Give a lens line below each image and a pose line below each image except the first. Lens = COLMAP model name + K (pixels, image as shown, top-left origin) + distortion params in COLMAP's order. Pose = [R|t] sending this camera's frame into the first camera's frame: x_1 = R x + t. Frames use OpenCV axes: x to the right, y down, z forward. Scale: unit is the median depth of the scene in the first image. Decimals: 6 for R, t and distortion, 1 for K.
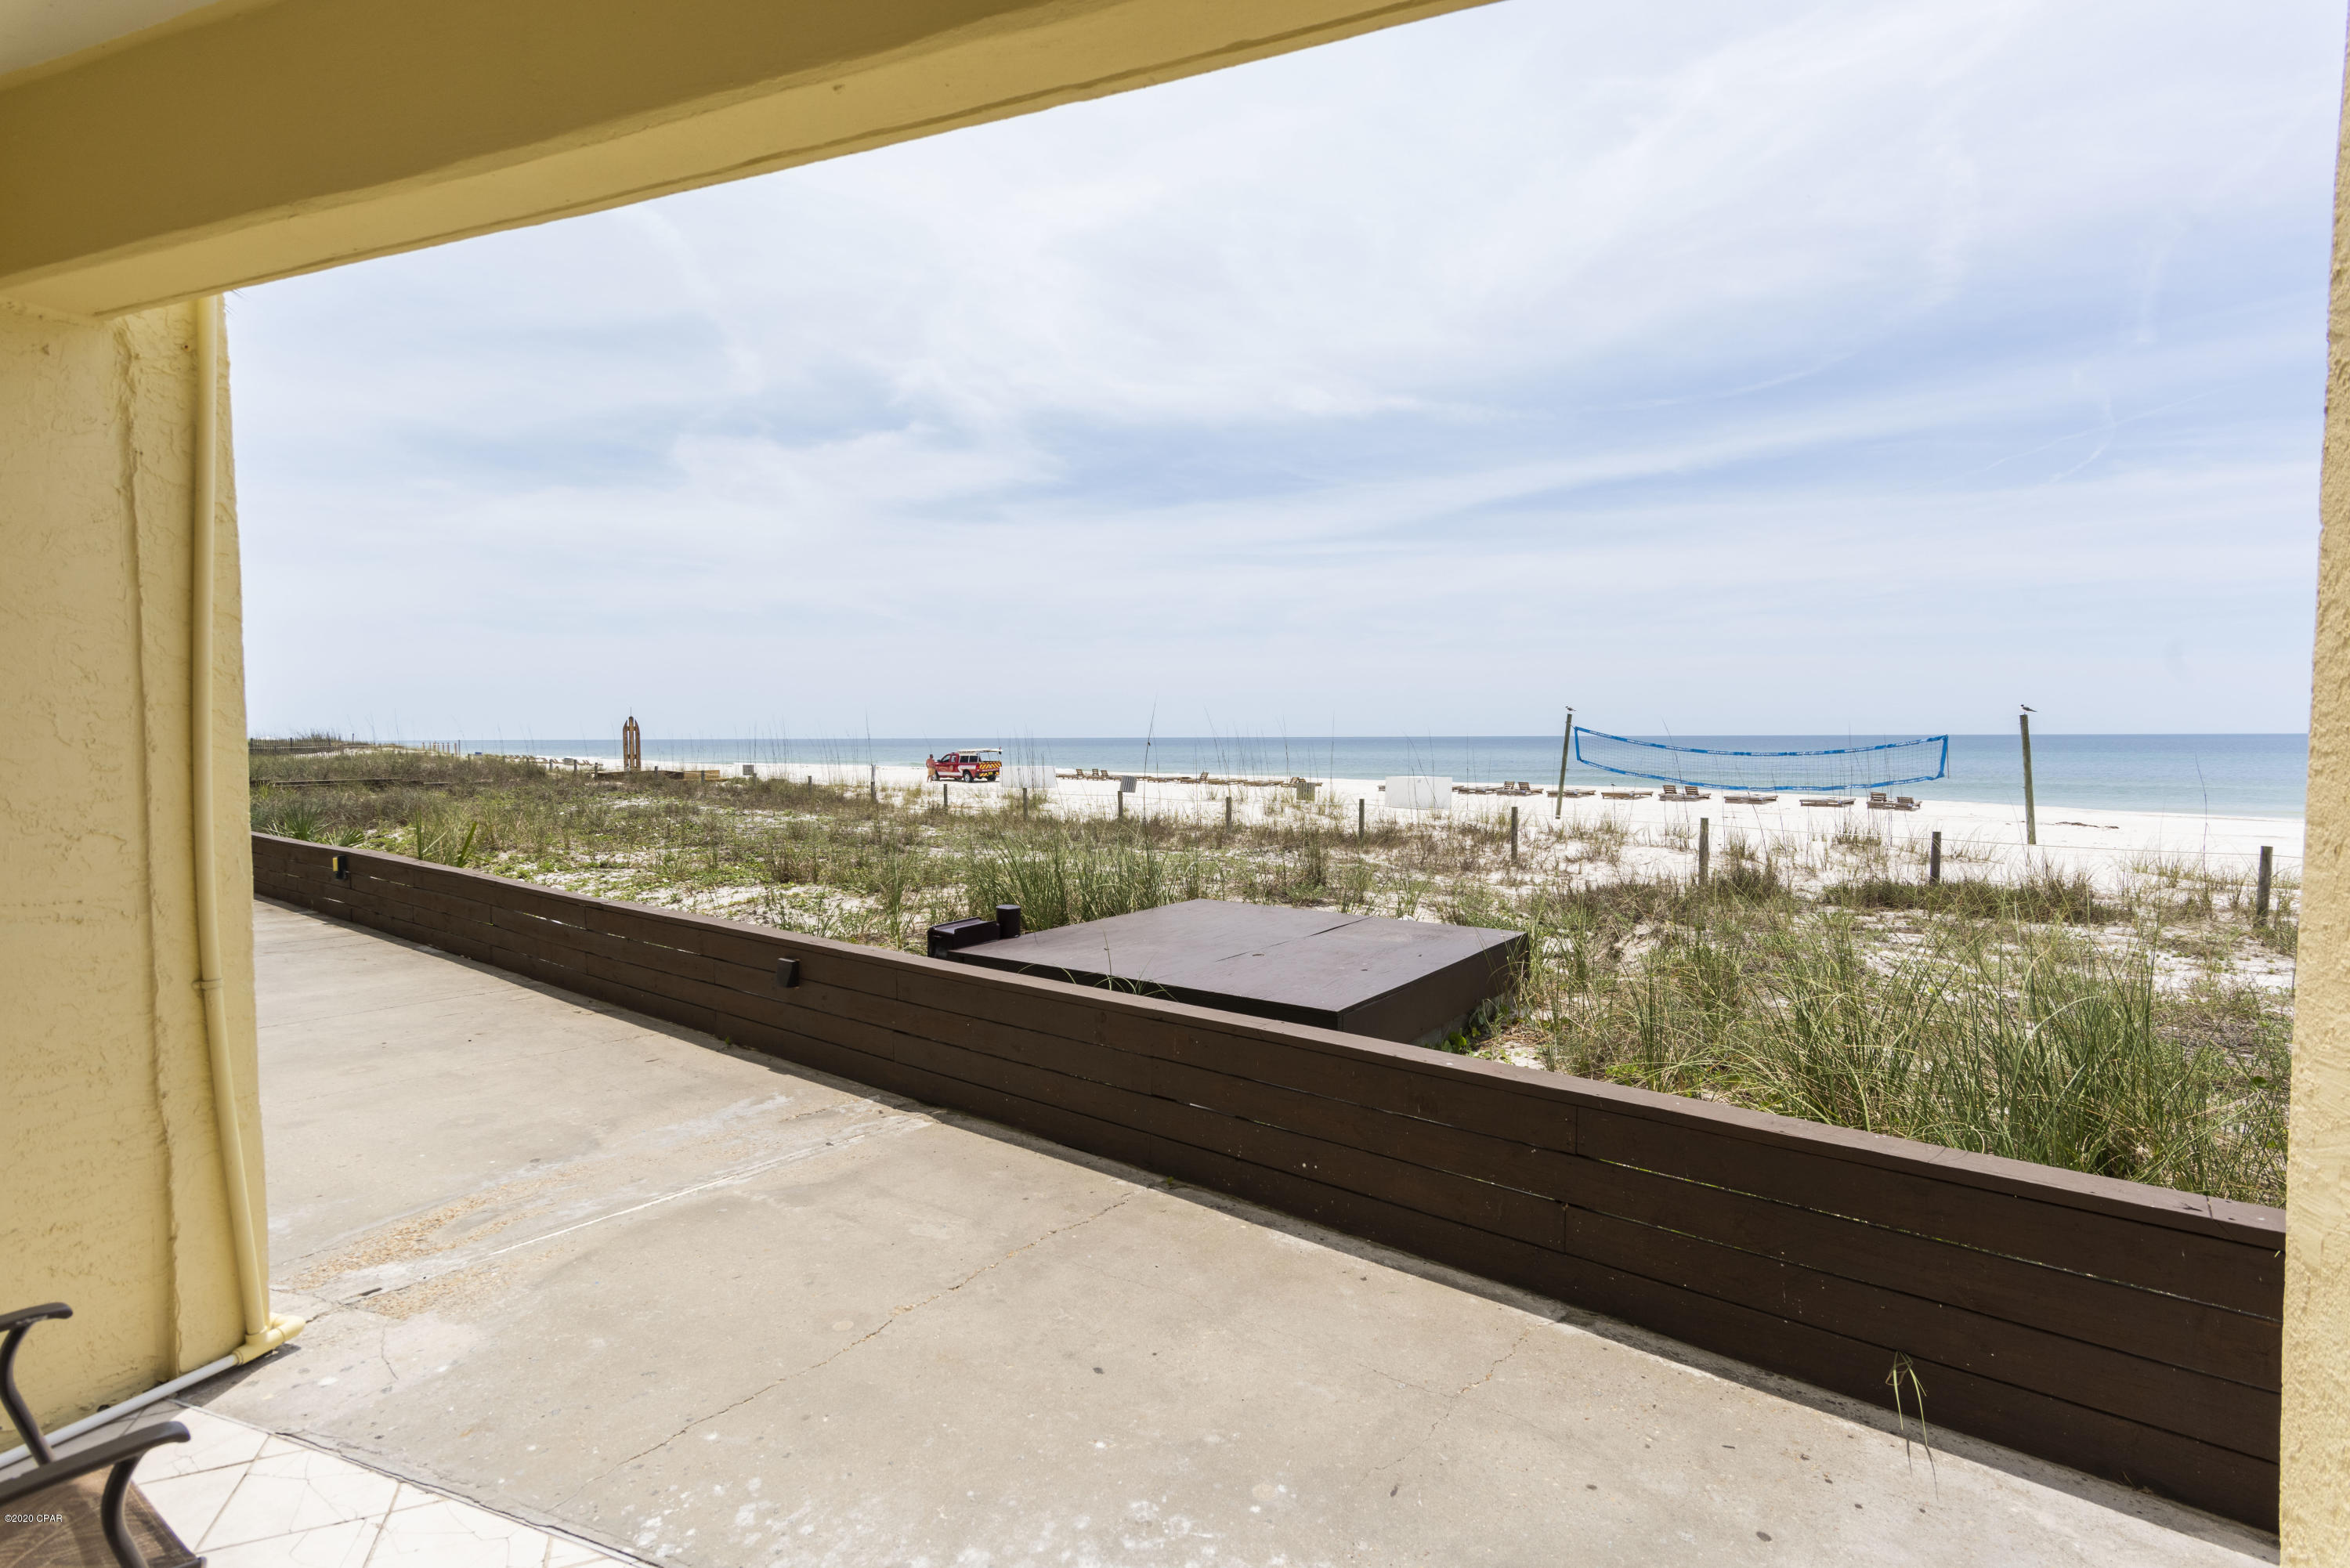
lens RADIAL K [[1136.0, 0, 1174.4], [0, 1136.0, 784.2], [0, 0, 1]] dist [0.005015, 0.001165]
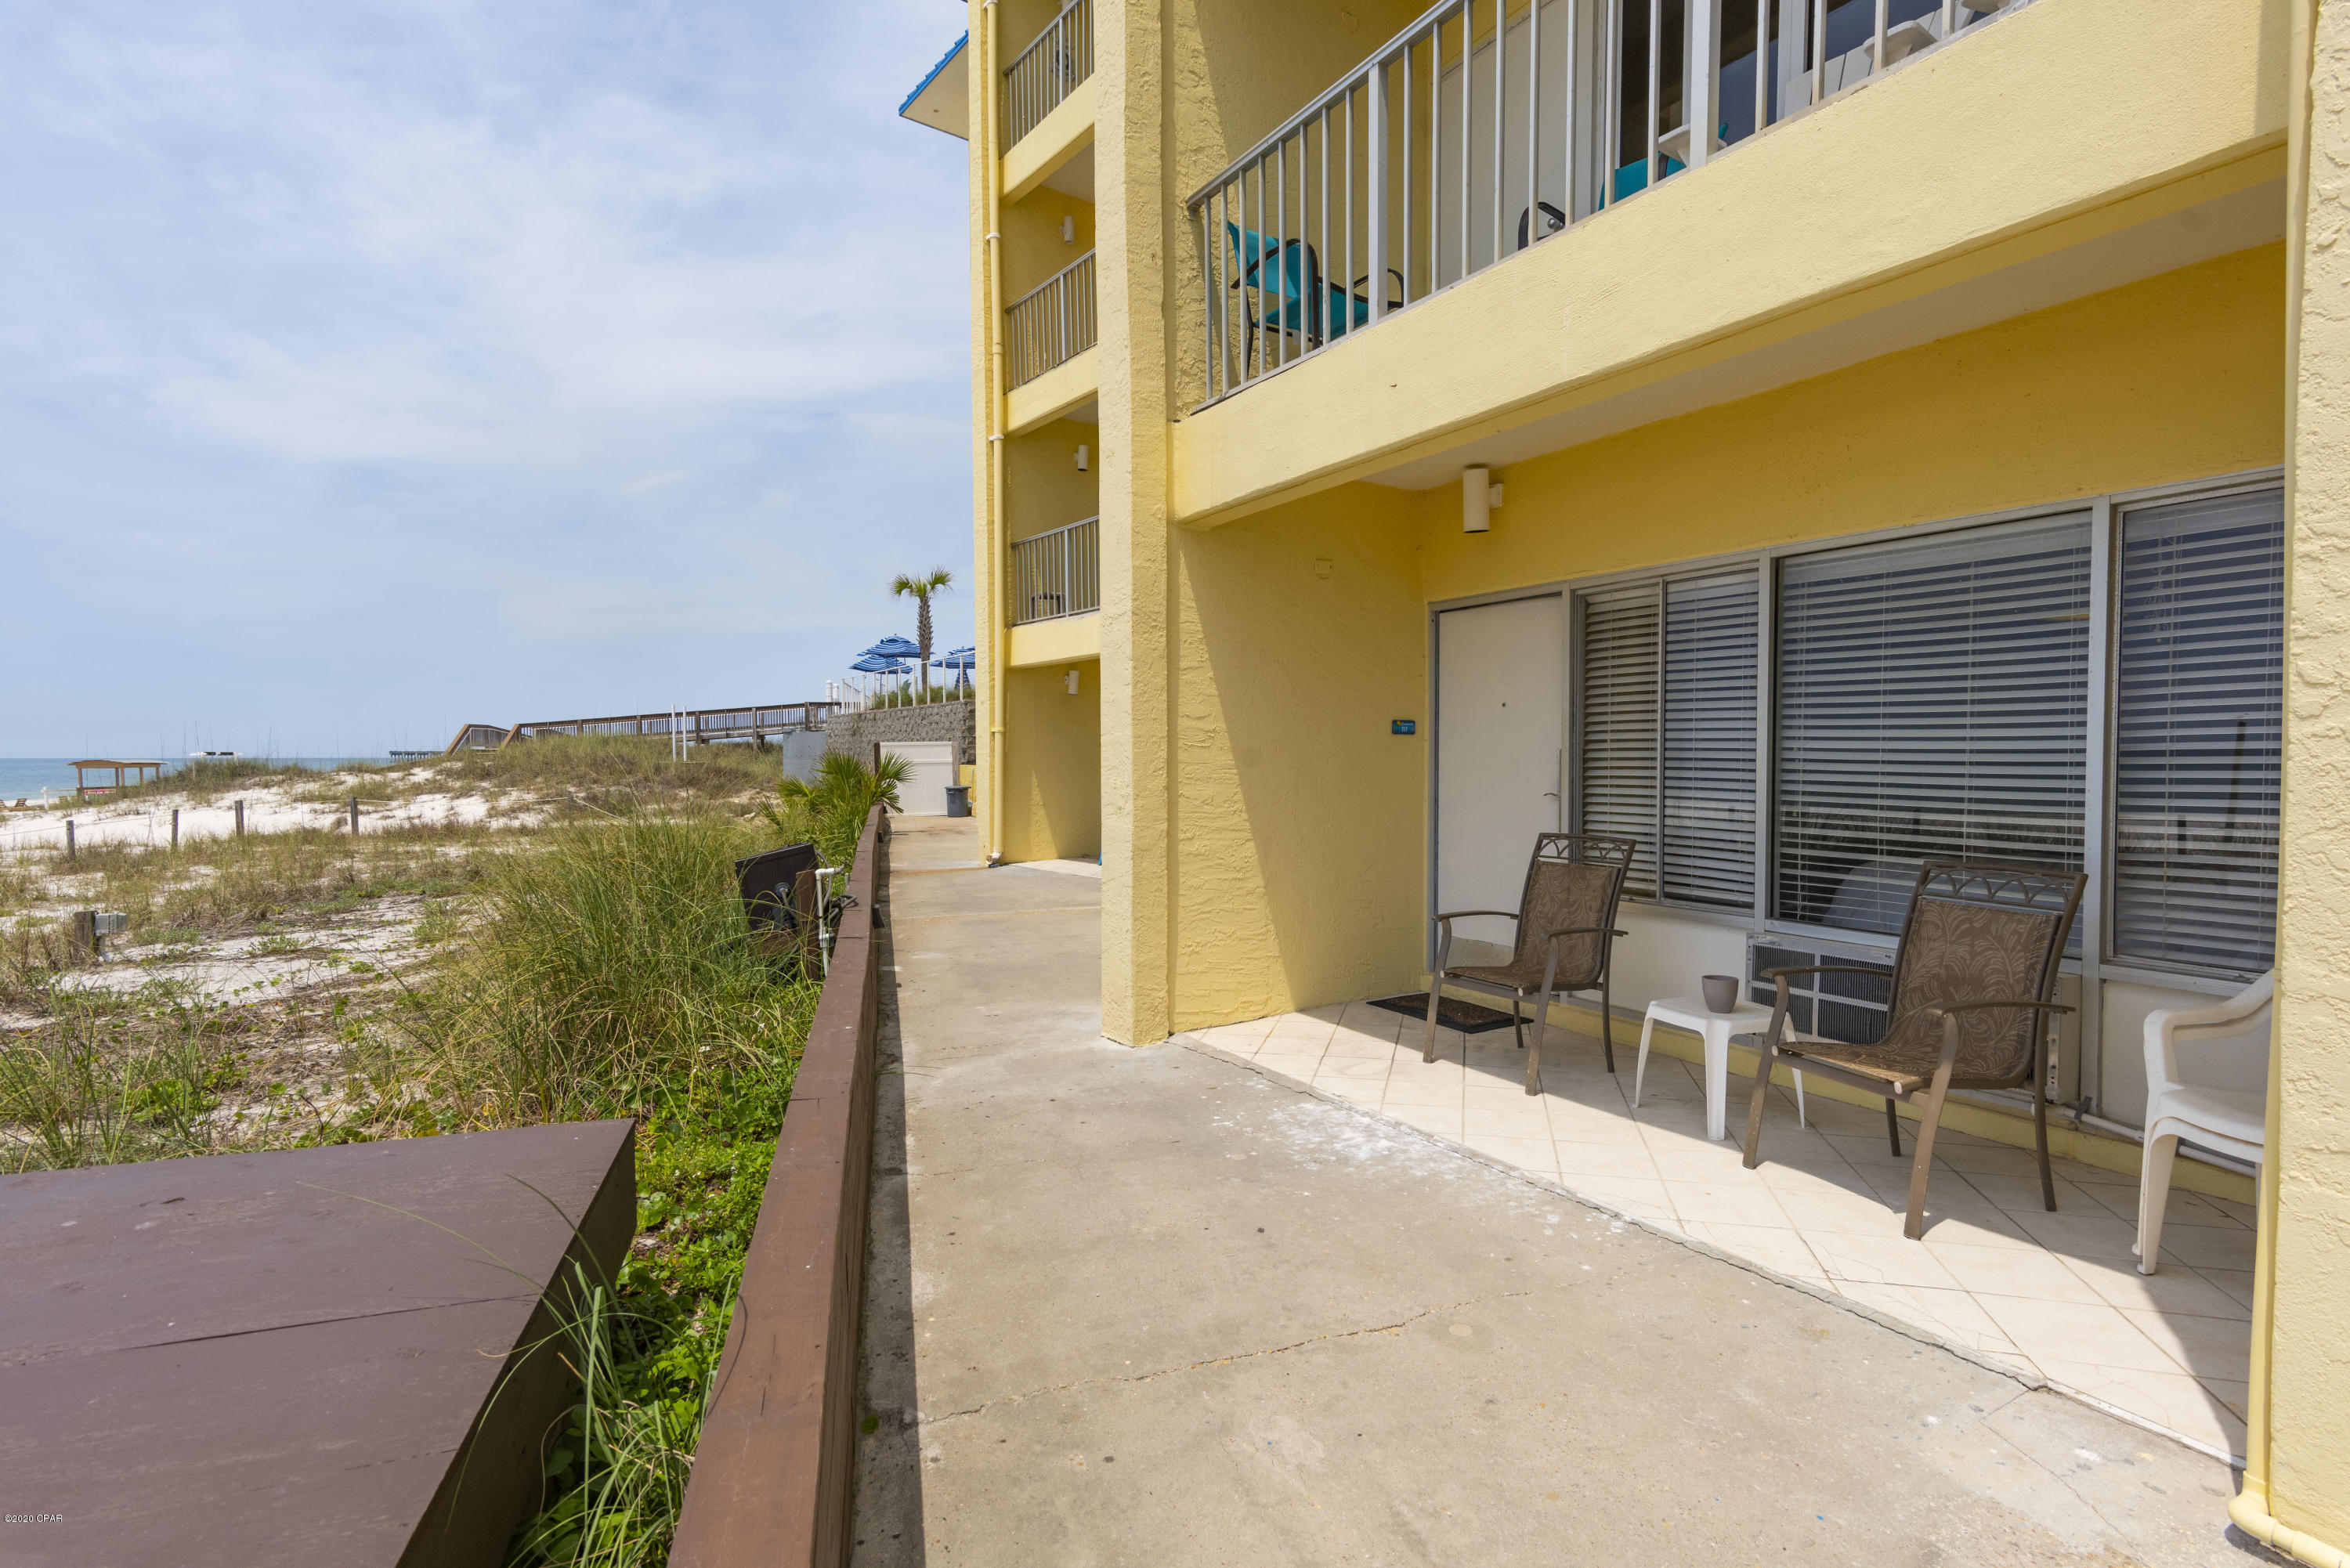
lens RADIAL K [[1136.0, 0, 1174.2], [0, 1136.0, 788.0], [0, 0, 1]] dist [0.005015, 0.001165]
pose [[-0.803447, -0.012591, 0.595243, -0.594859], [0.030321, 0.997614, 0.062030, -0.012896], [-0.594604, 0.067886, -0.801148, 1.698927]]
